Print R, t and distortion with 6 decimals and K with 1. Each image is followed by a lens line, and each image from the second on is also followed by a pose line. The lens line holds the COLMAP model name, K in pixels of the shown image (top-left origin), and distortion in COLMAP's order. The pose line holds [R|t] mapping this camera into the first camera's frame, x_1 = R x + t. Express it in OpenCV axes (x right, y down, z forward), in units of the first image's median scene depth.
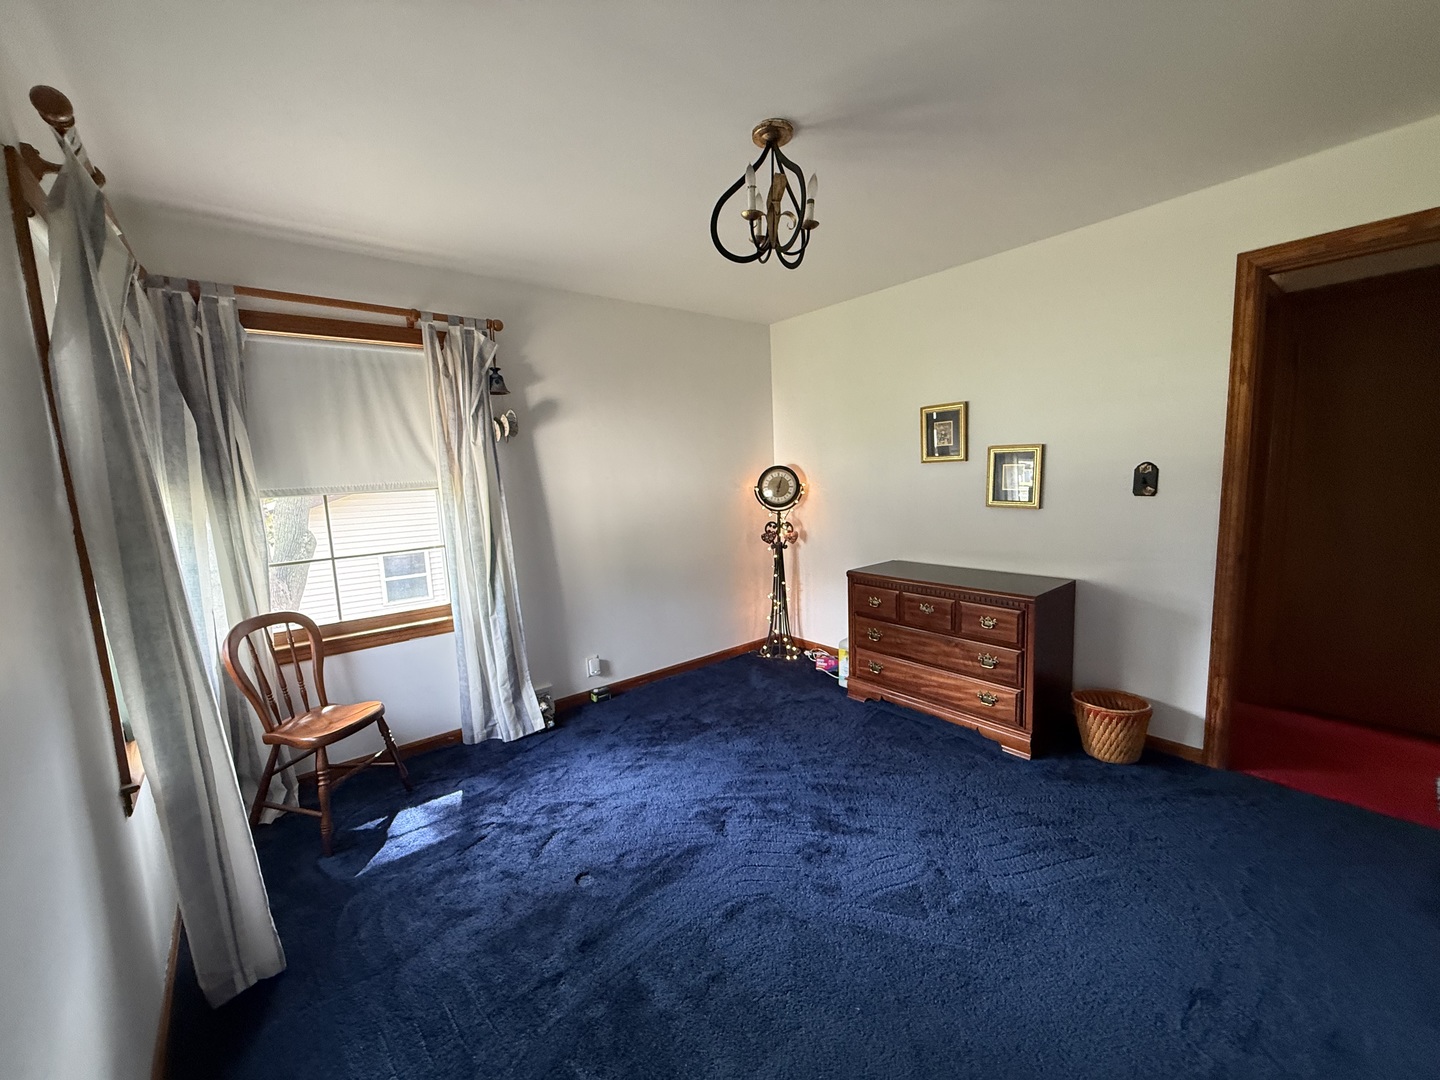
lens RADIAL K [[575.3, 0, 717.0], [0, 575.3, 541.2], [0, 0, 1]] dist [-0.001225, -0.000142]
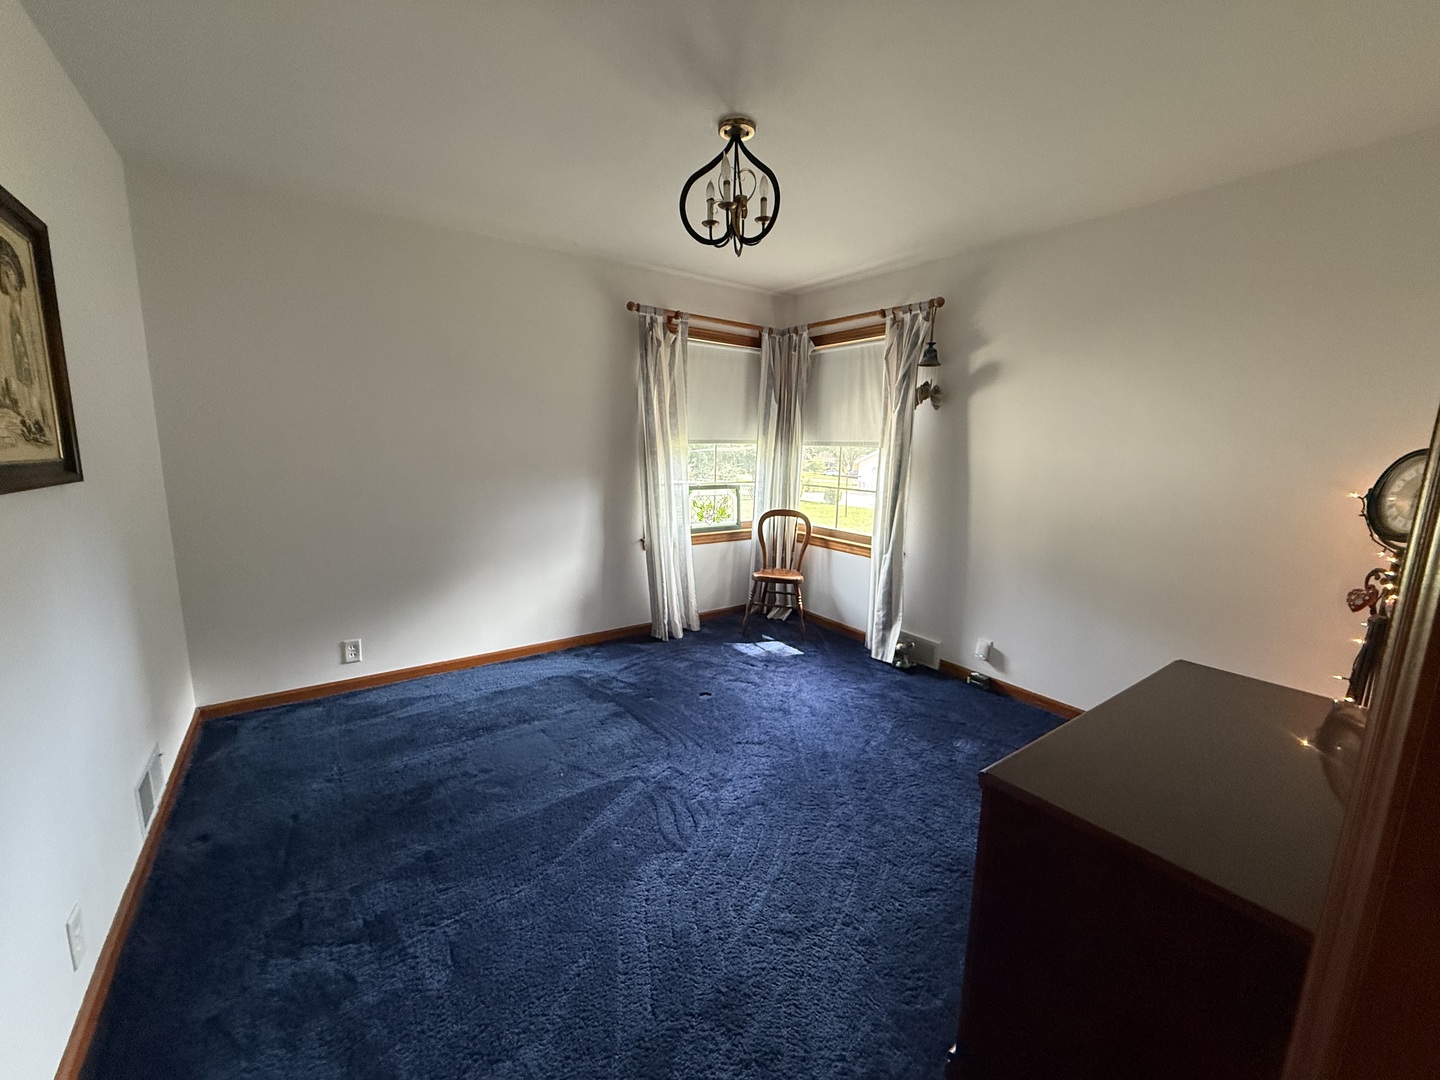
lens RADIAL K [[575.3, 0, 717.0], [0, 575.3, 541.2], [0, 0, 1]] dist [-0.001225, -0.000142]
pose [[-0.065220, 0.206989, -0.976167, 0.865116], [-0.151468, 0.964861, 0.214712, -0.110422], [0.986308, 0.161861, -0.031576, 0.725596]]
